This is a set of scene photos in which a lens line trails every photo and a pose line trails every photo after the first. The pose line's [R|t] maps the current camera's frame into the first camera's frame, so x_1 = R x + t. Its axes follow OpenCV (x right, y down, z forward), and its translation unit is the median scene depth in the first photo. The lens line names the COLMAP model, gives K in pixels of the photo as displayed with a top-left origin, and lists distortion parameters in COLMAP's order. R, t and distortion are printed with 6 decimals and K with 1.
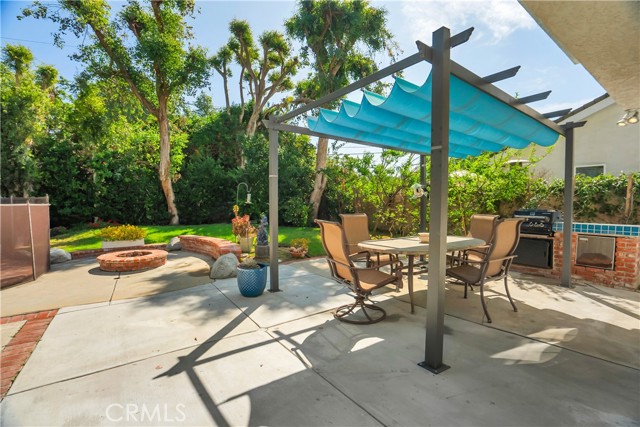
lens RADIAL K [[296.6, 0, 320.0], [0, 296.6, 213.5], [0, 0, 1]] dist [-0.058859, 0.023110]
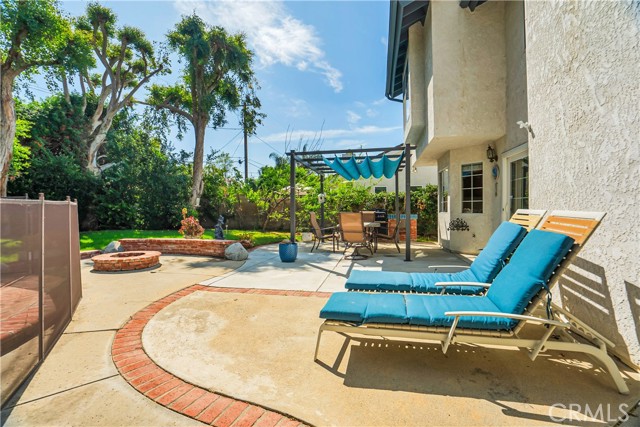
lens RADIAL K [[296.6, 0, 320.0], [0, 296.6, 213.5], [0, 0, 1]] dist [-0.058859, 0.023110]
pose [[0.747357, -0.017132, 0.664201, -0.382348], [0.031848, 0.999442, -0.010056, 0.010990], [-0.663659, 0.028669, 0.747486, -0.099599]]
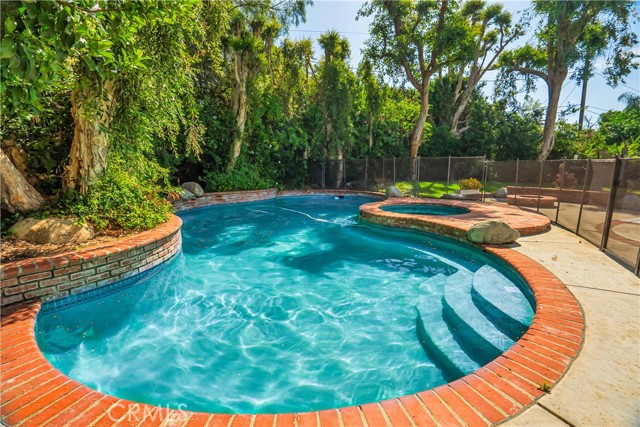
lens RADIAL K [[296.6, 0, 320.0], [0, 296.6, 213.5], [0, 0, 1]] dist [-0.058859, 0.023110]
pose [[0.983709, 0.022876, -0.178309, -0.665737], [-0.000671, 0.992331, 0.123610, 0.020191], [0.179769, -0.121476, 0.976180, -0.284570]]
